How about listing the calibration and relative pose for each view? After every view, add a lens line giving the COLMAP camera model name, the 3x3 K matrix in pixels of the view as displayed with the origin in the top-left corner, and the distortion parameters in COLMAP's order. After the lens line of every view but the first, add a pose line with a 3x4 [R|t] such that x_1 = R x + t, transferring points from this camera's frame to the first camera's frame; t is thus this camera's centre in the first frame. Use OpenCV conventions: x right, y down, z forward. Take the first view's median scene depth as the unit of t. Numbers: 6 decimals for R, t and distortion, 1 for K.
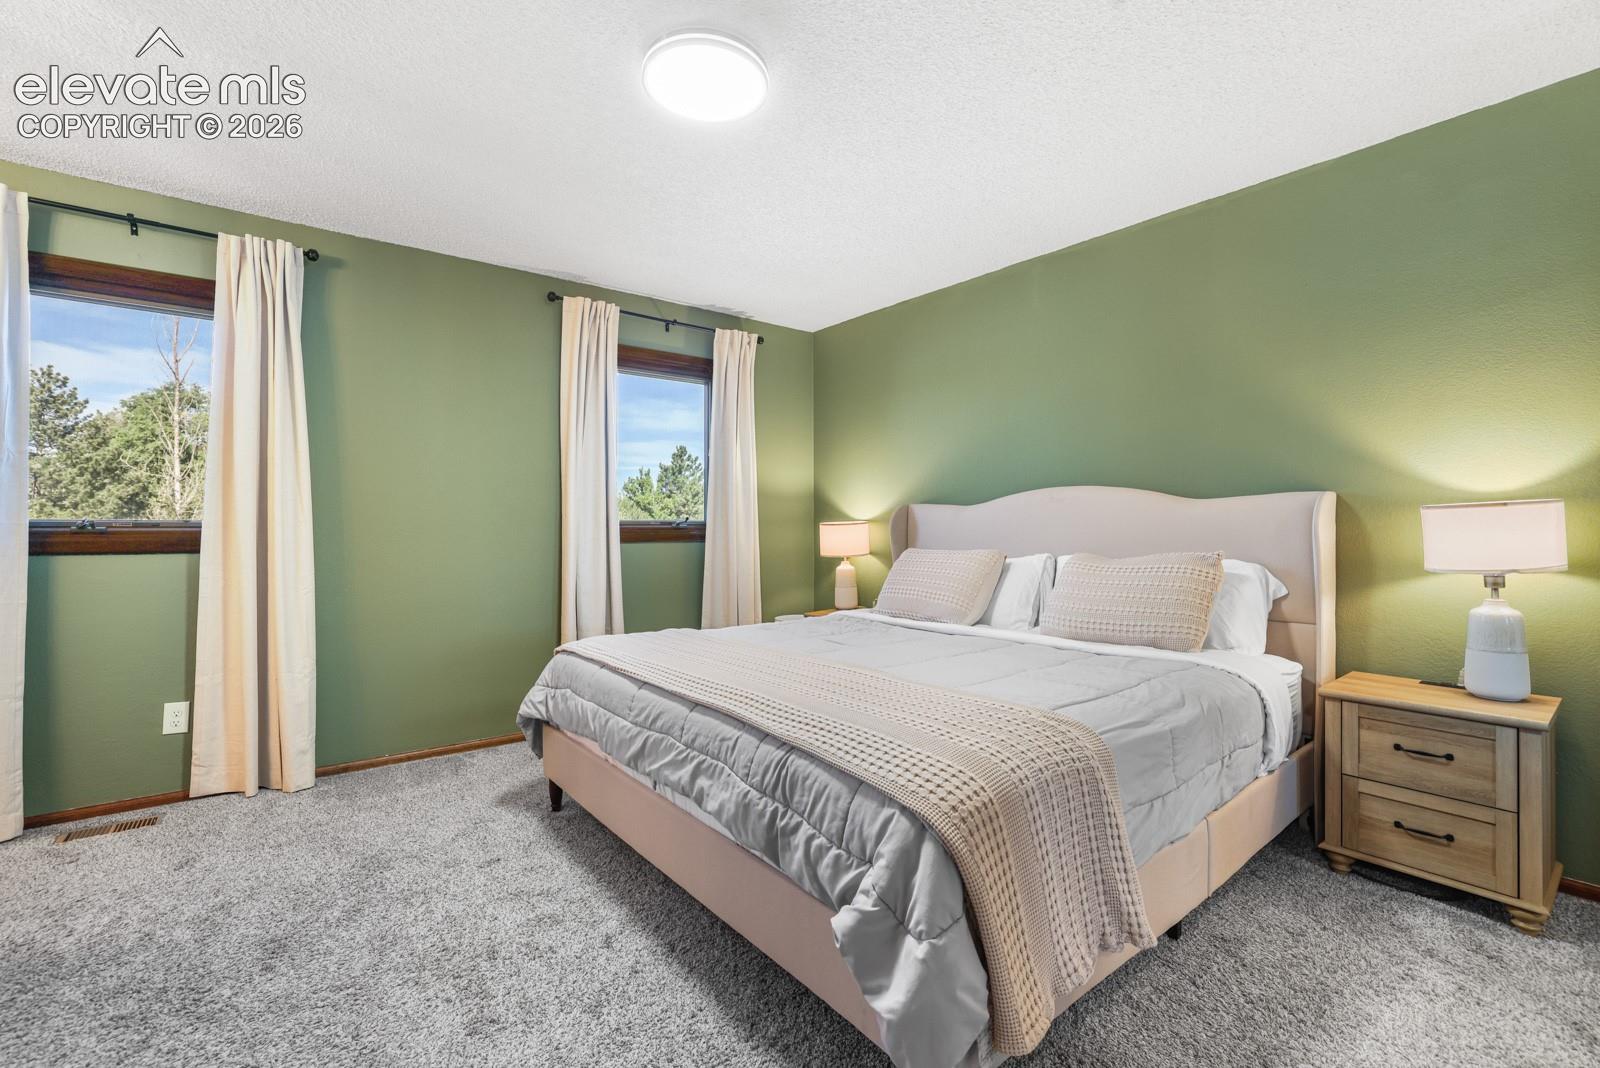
lens RADIAL K [[699.7, 0, 800.0], [0, 699.7, 534.0], [0, 0, 1]] dist [-0.000437, 0.000199]
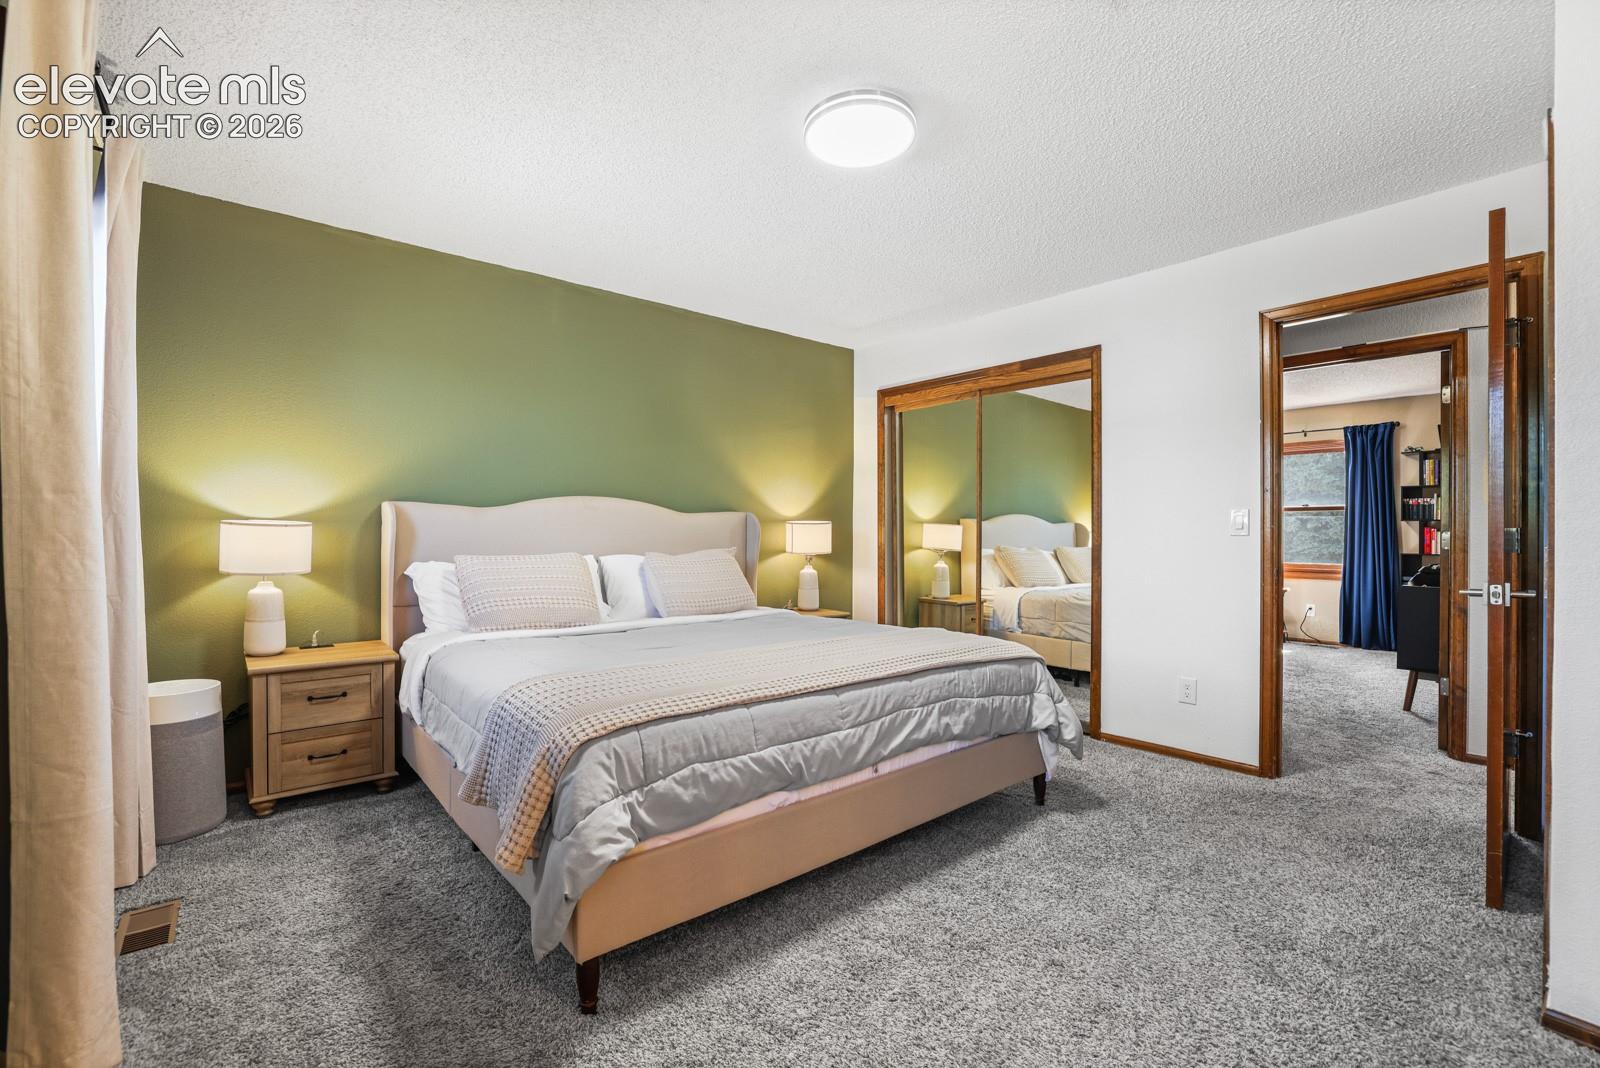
lens RADIAL K [[699.7, 0, 800.0], [0, 699.7, 534.0], [0, 0, 1]] dist [-0.000437, 0.000199]
pose [[-0.054991, 0.004204, 0.998478, -1.278191], [0.002848, 0.999988, -0.004054, 0.000838], [-0.998483, 0.002621, -0.055002, 1.175919]]
